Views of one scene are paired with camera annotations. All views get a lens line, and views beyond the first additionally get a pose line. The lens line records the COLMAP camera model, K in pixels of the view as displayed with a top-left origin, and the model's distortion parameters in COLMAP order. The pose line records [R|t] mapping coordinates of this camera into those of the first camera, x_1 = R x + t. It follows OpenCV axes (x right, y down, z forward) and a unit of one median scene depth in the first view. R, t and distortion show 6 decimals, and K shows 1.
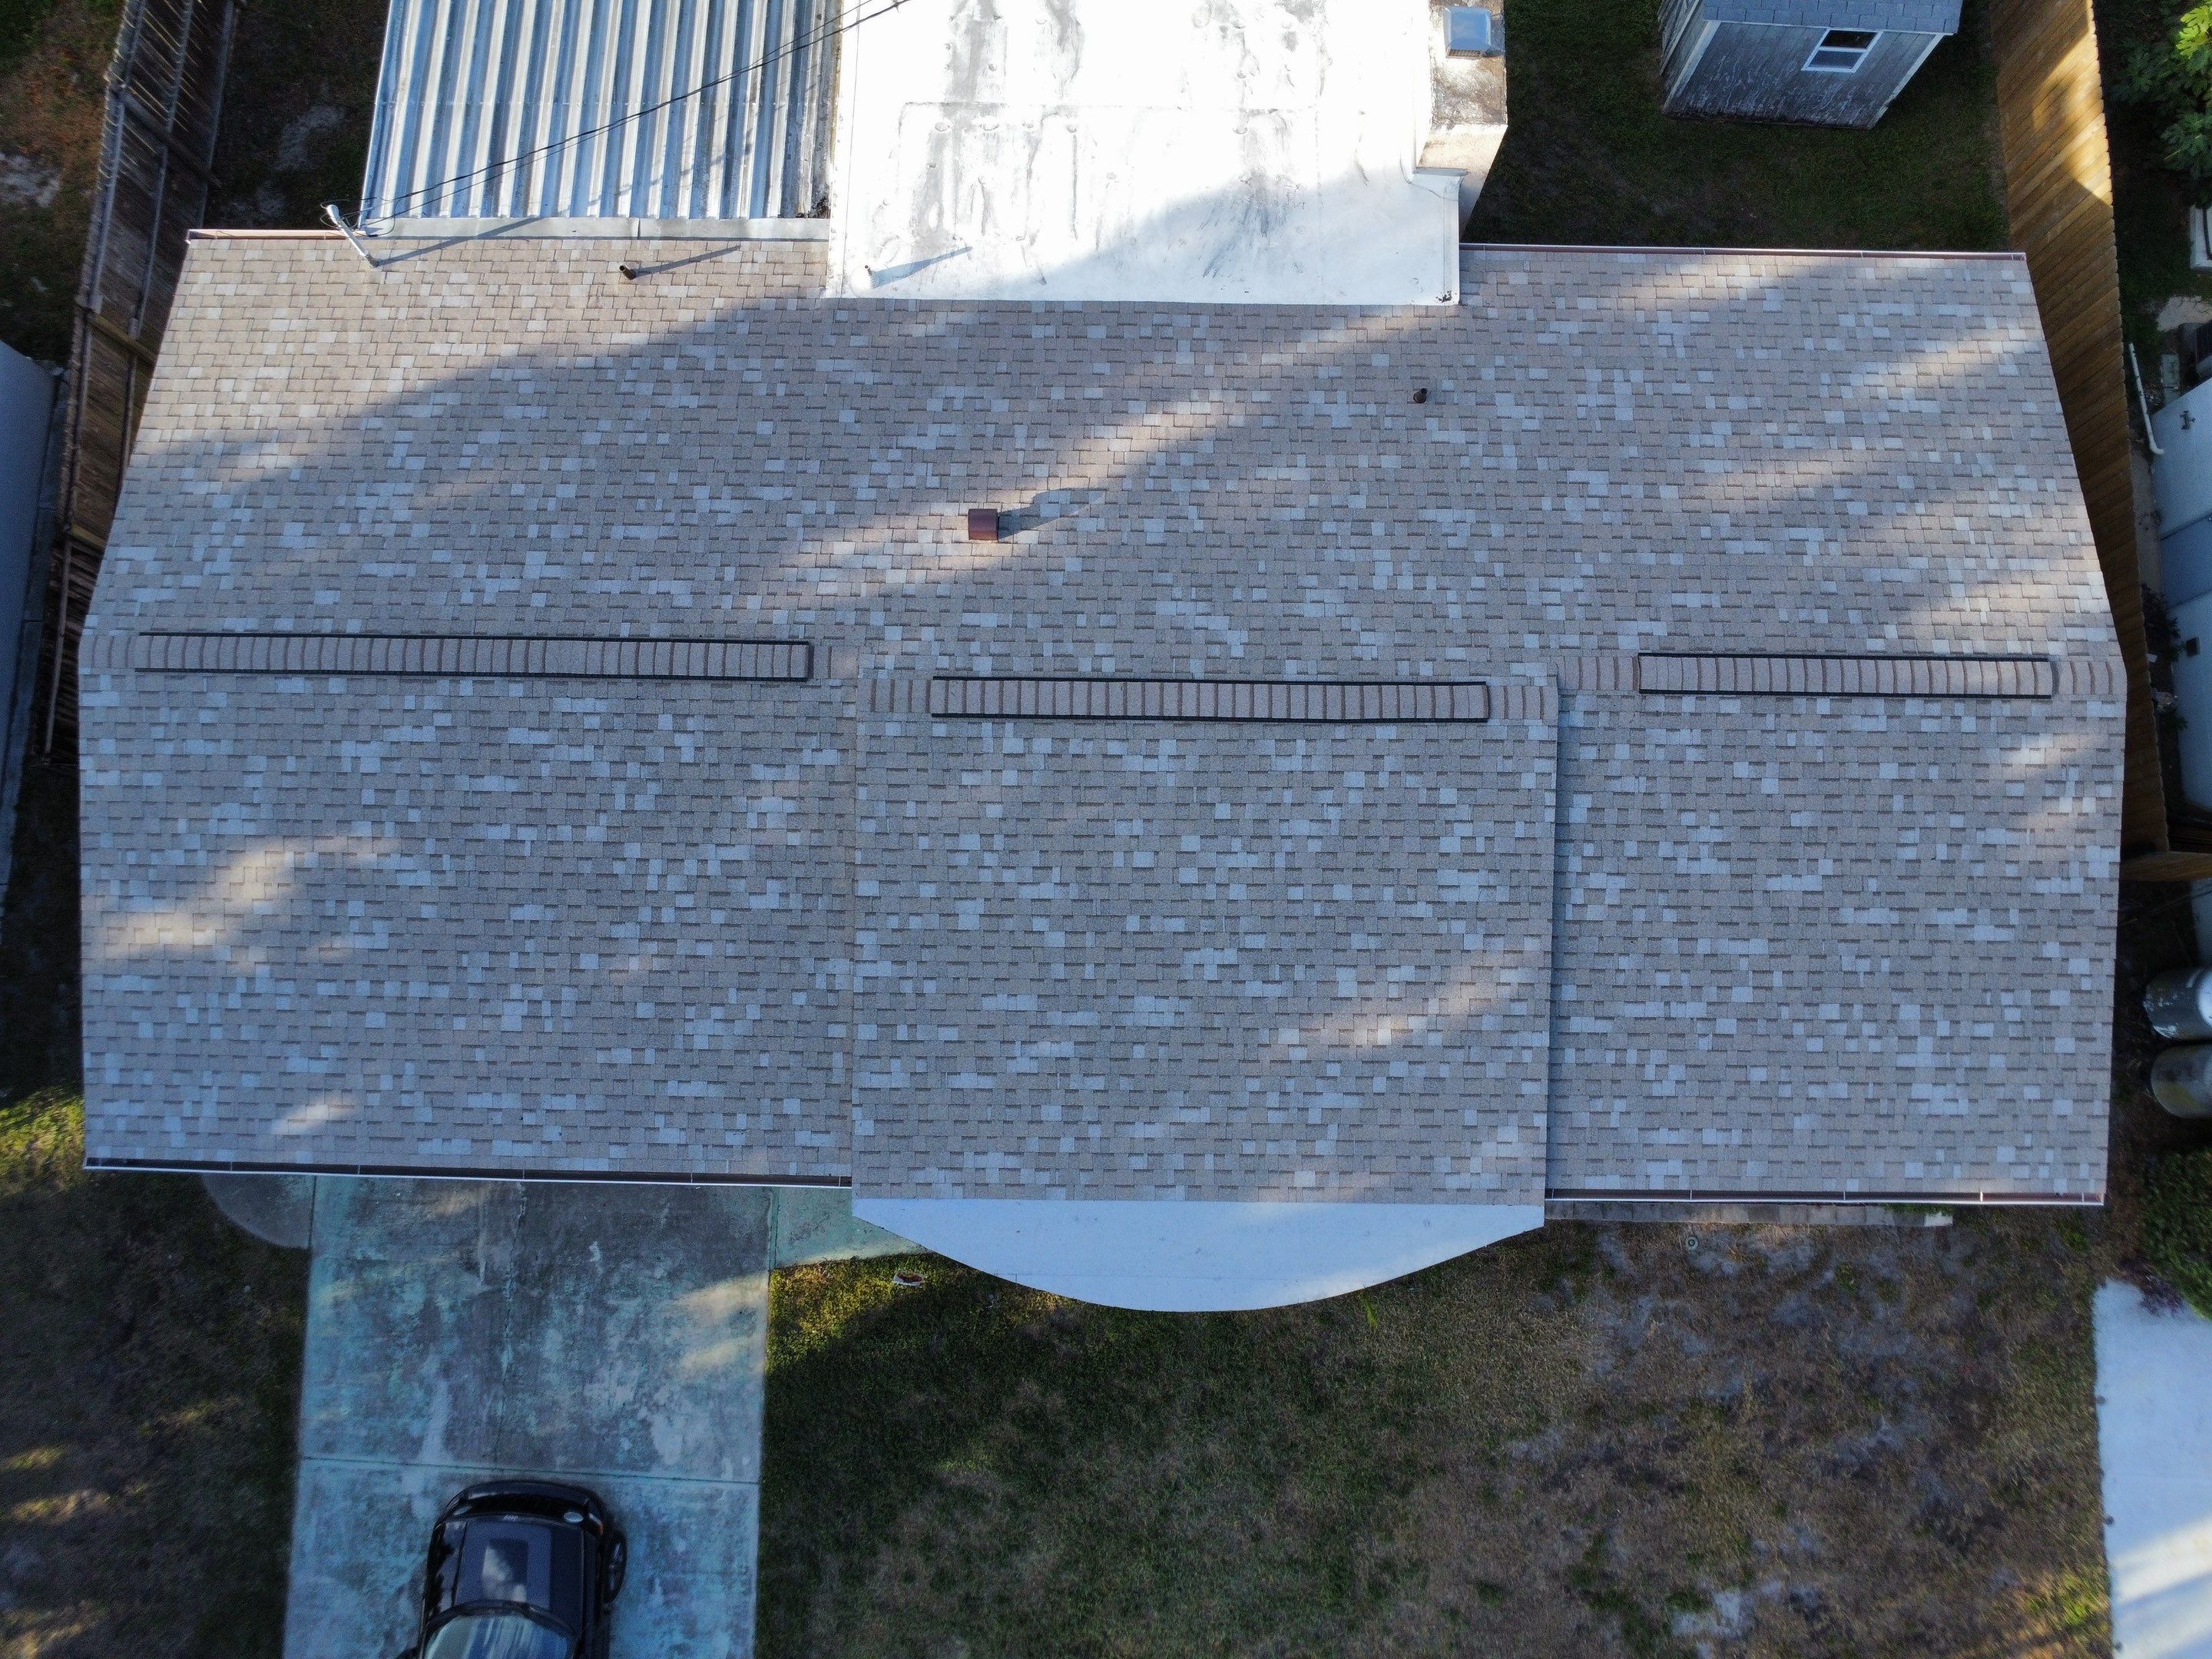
lens RADIAL K [[1593.0, 0, 1108.8], [0, 1593.0, 819.6], [0, 0, 1]] dist [-0.023530, -0.008295]
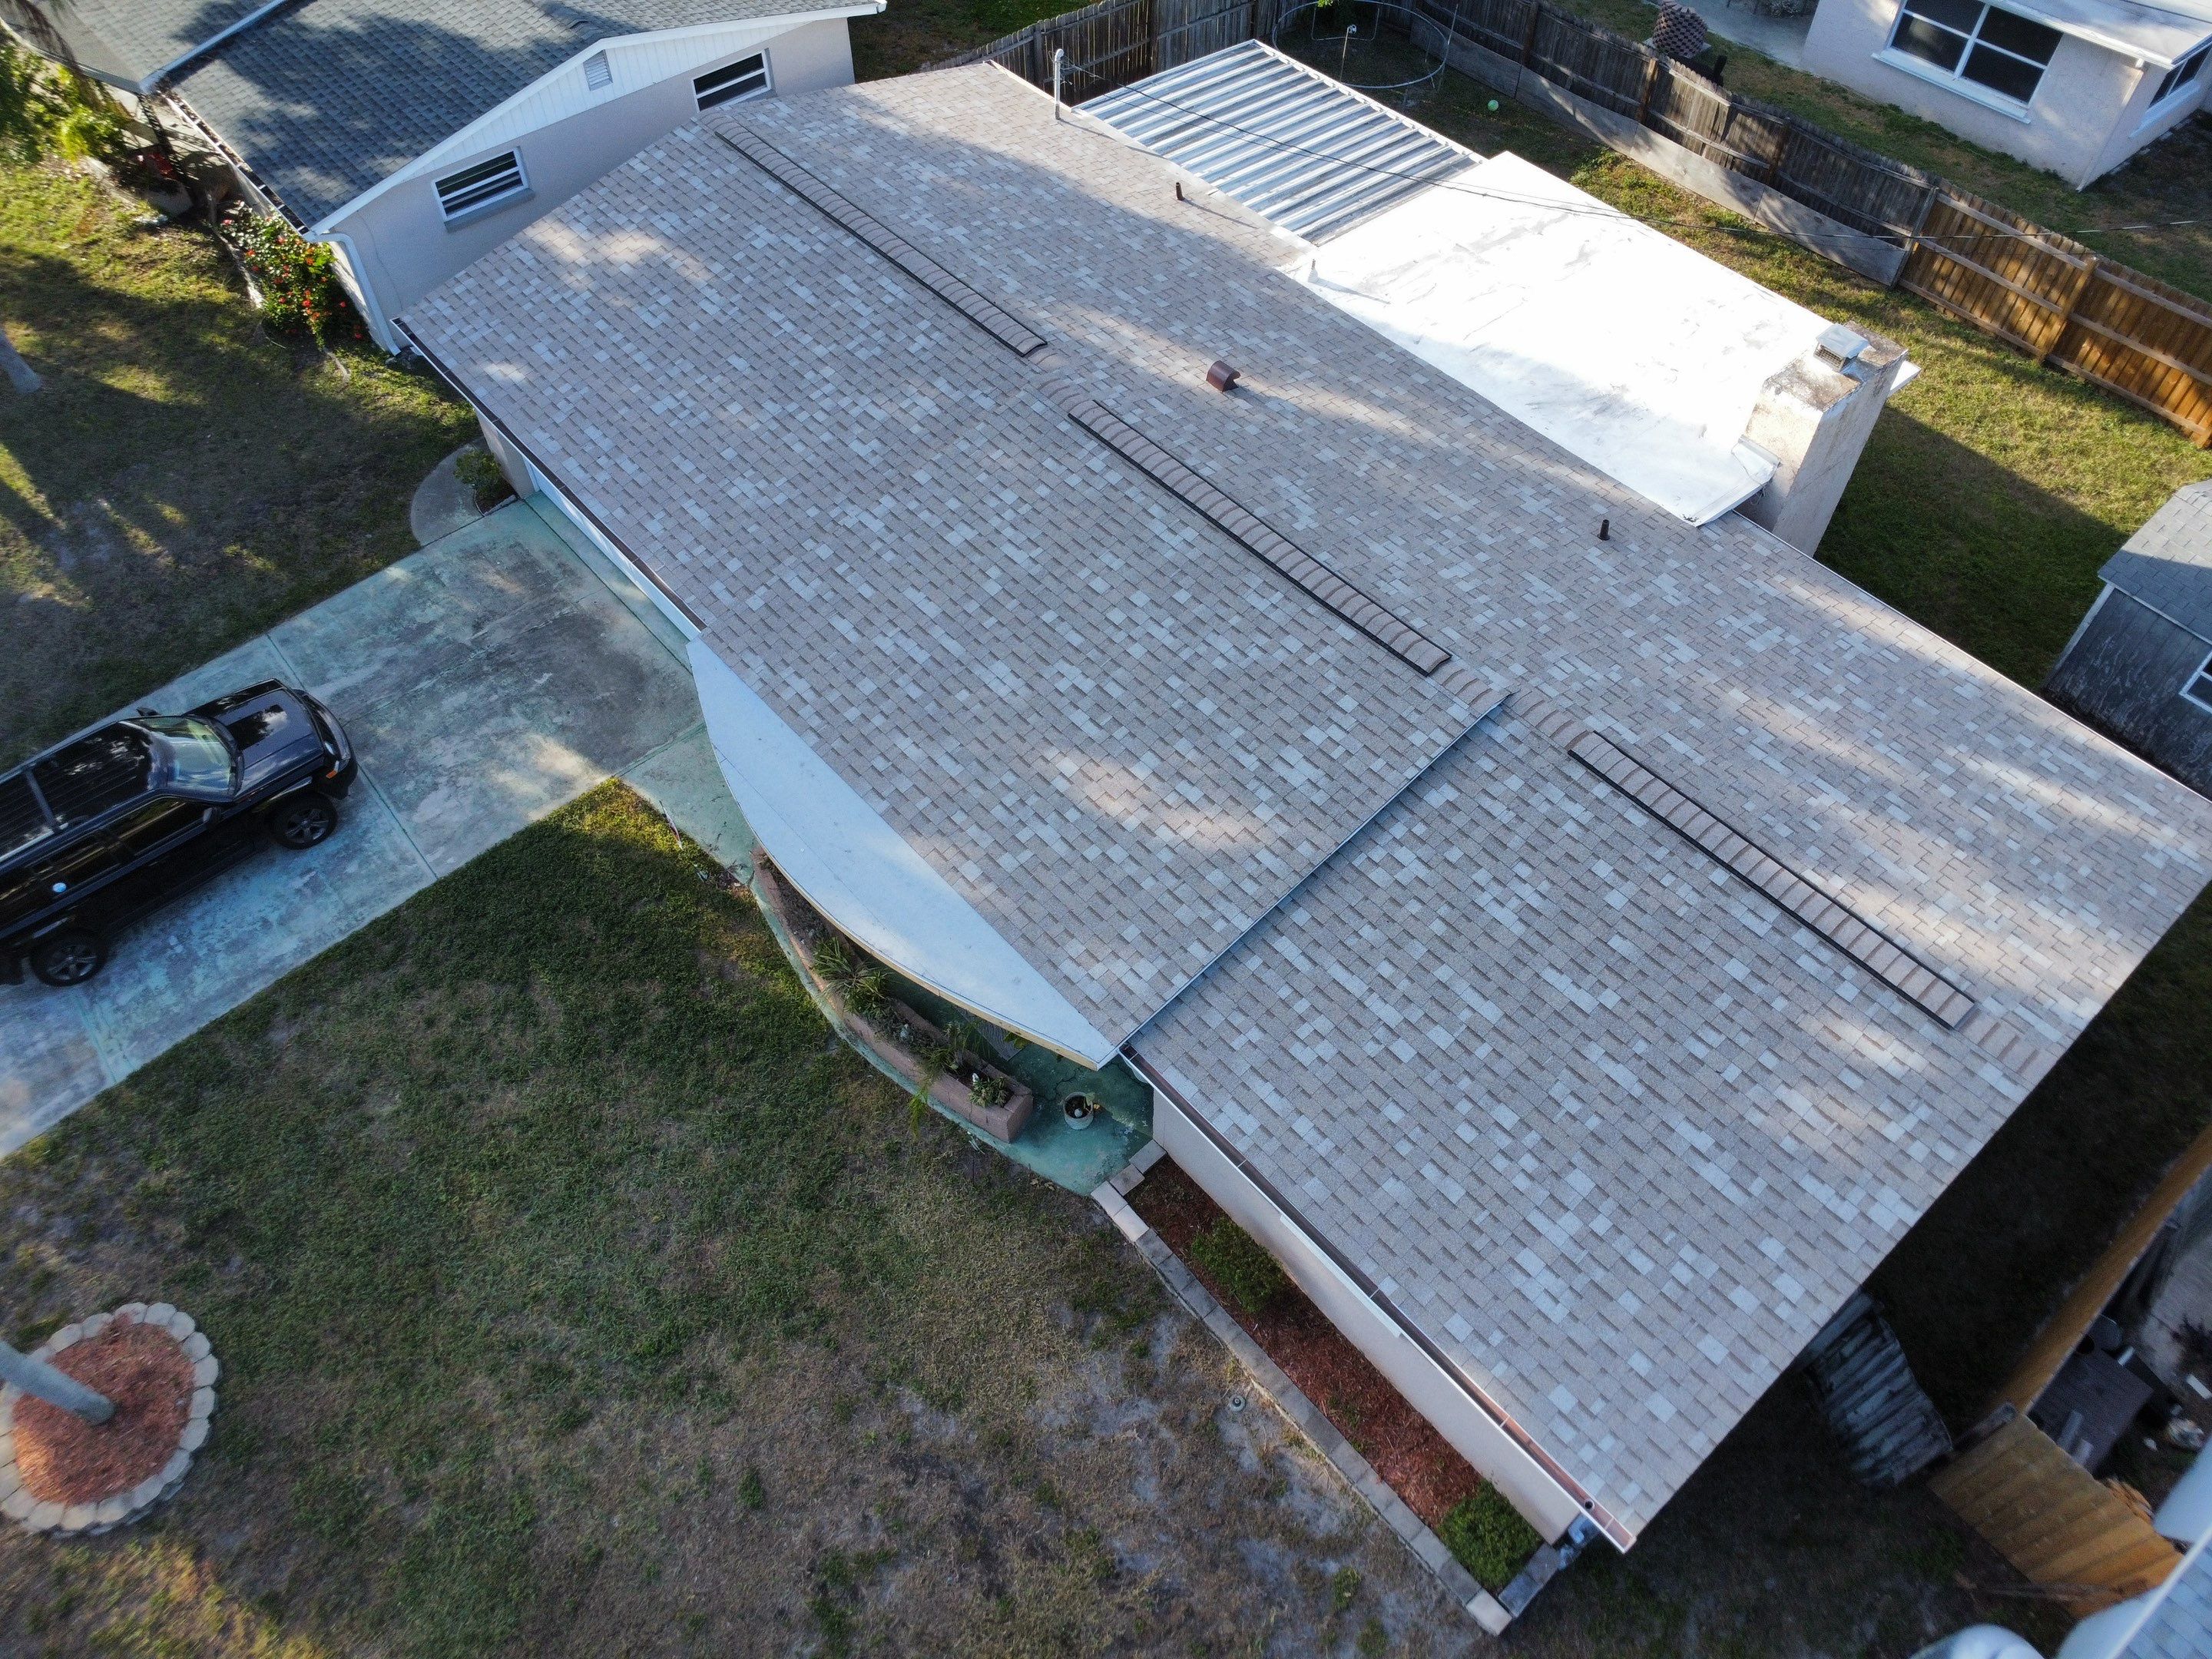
lens RADIAL K [[1593.0, 0, 1110.5], [0, 1593.0, 827.6], [0, 0, 1]] dist [-0.023530, -0.008295]
pose [[0.671022, 0.592979, -0.445090, 0.576477], [-0.732434, 0.623415, -0.273668, 0.397794], [0.115196, 0.509636, 0.852644, 0.157790]]
